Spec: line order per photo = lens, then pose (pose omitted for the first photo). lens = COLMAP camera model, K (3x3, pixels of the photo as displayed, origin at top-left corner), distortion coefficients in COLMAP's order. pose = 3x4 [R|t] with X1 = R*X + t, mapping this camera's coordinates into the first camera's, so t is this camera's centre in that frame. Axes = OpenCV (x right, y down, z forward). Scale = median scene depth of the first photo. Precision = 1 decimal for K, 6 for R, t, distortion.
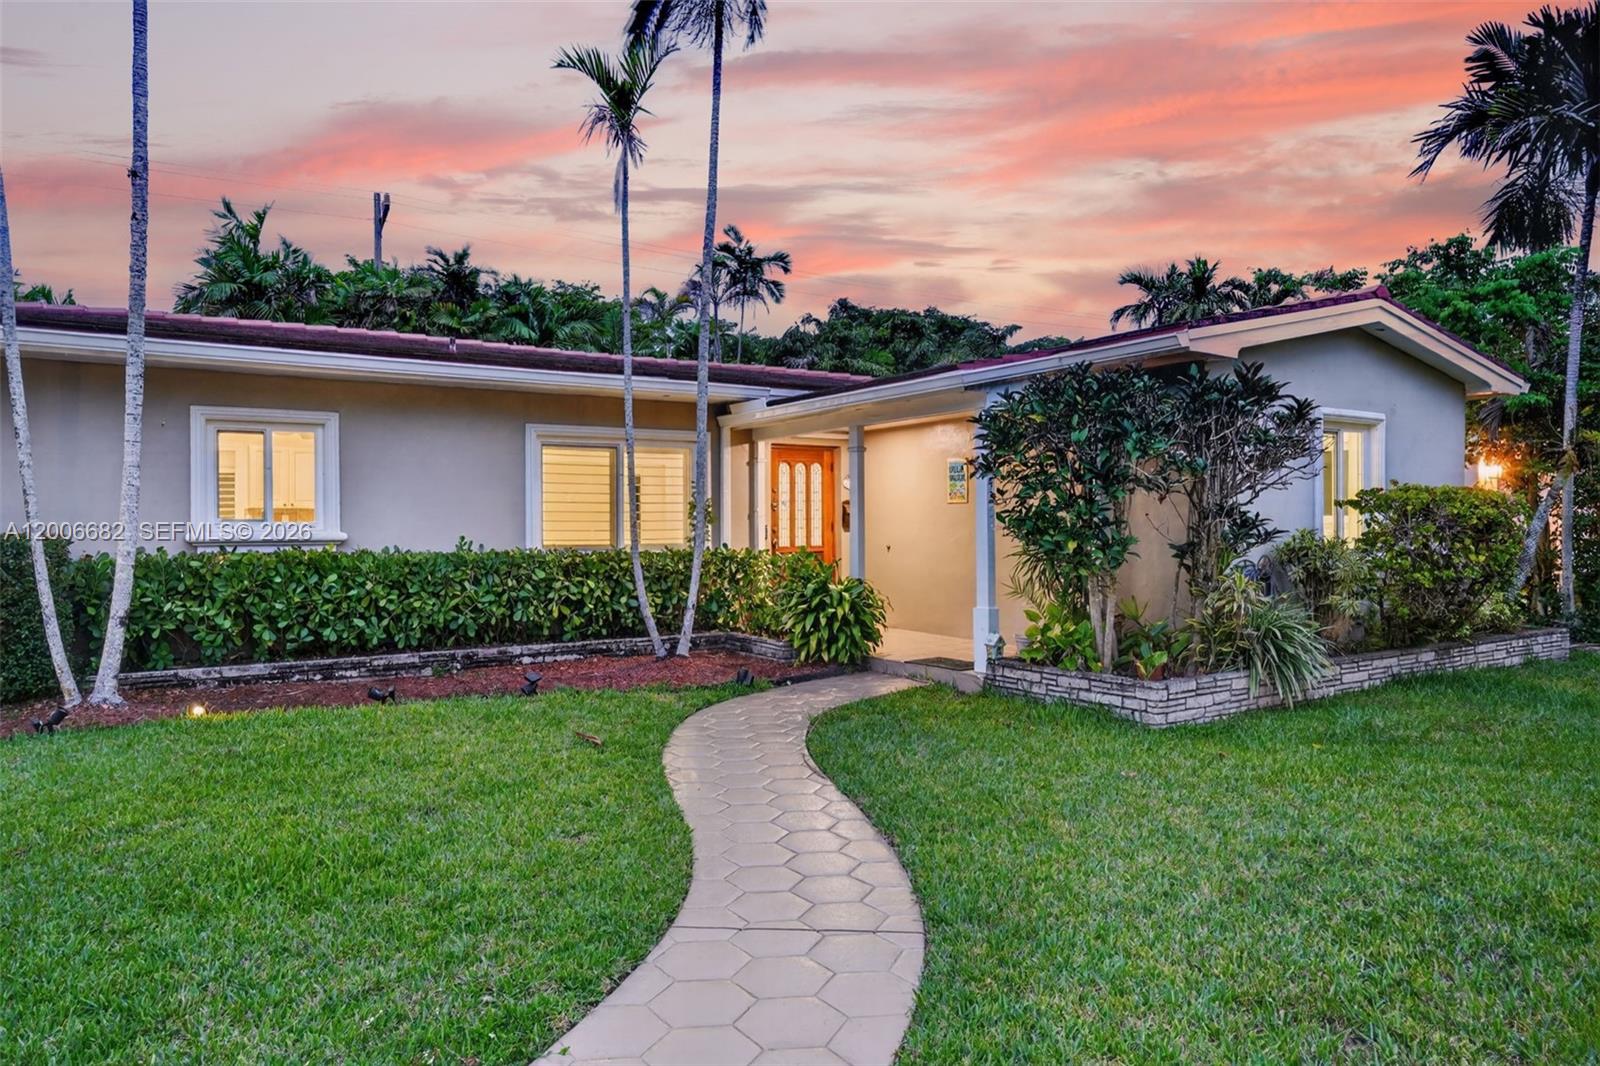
lens RADIAL K [[729.6, 0, 800.0], [0, 729.6, 533.0], [0, 0, 1]] dist [0.002843, 0.000443]
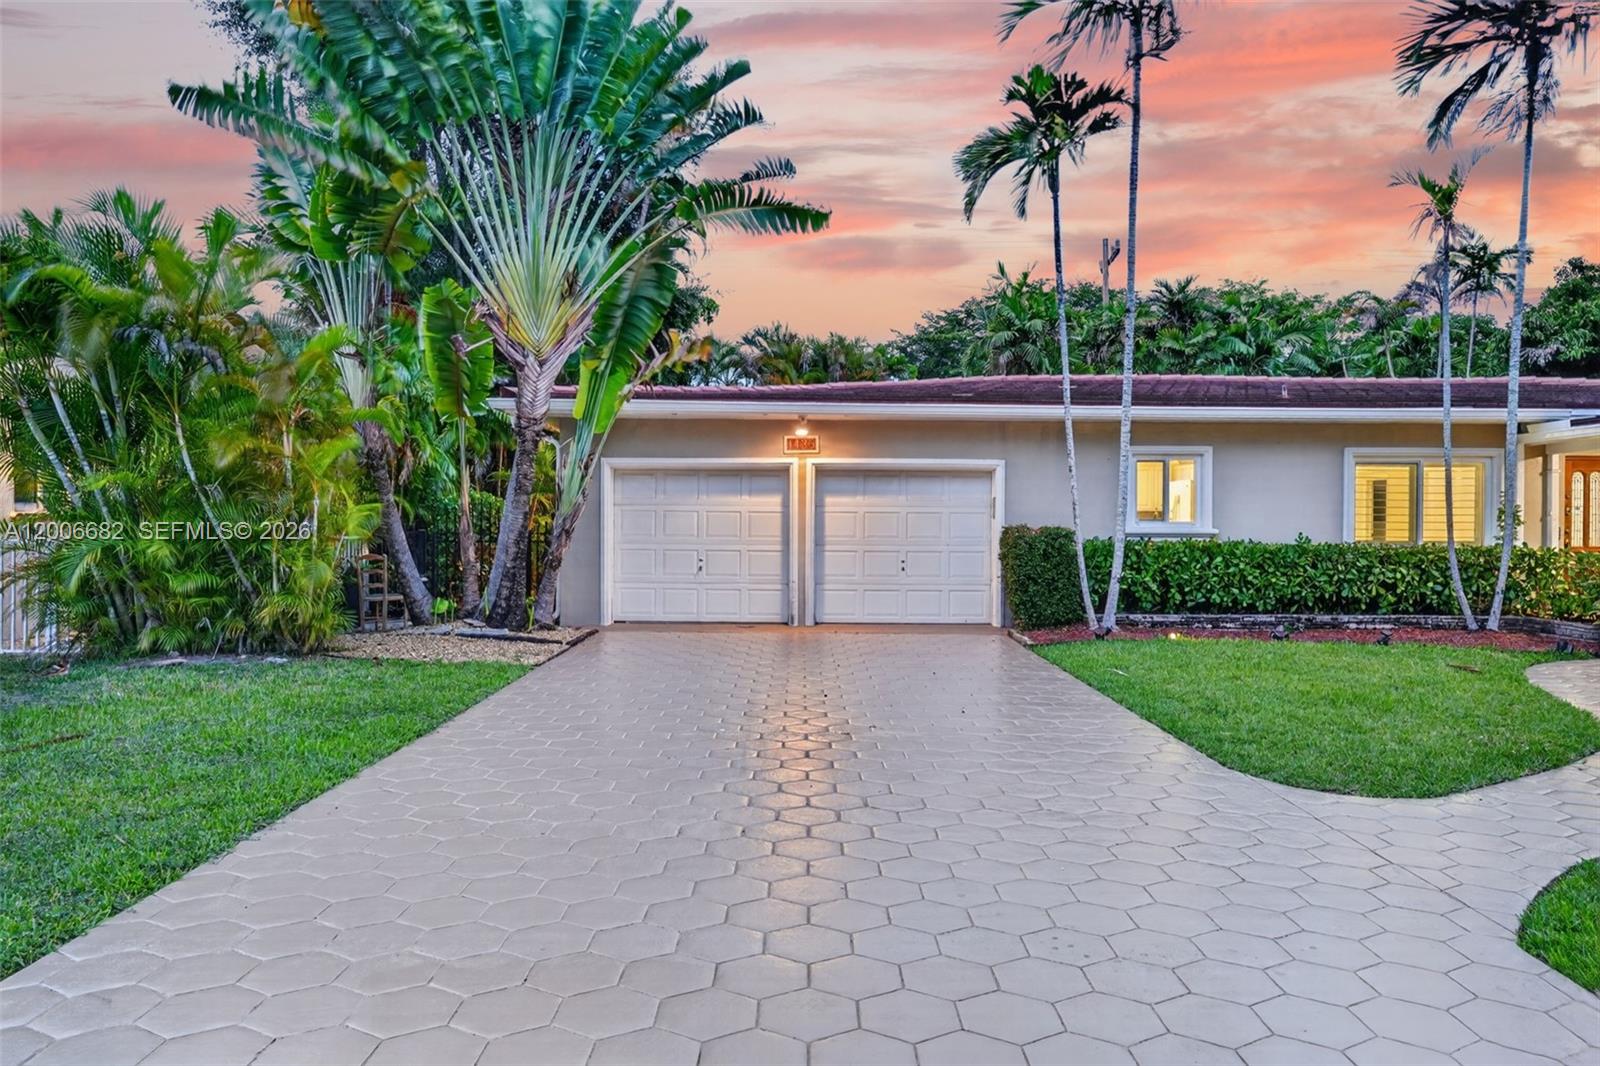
lens RADIAL K [[987.2, 0, 851.9], [0, 987.2, 524.2], [0, 0, 1]] dist [-0.004374, 0.024415]
pose [[0.877383, 0.010653, -0.479673, -0.316131], [-0.015920, 0.999849, -0.006914, 0.015187], [0.479527, 0.013703, 0.877420, -1.034640]]
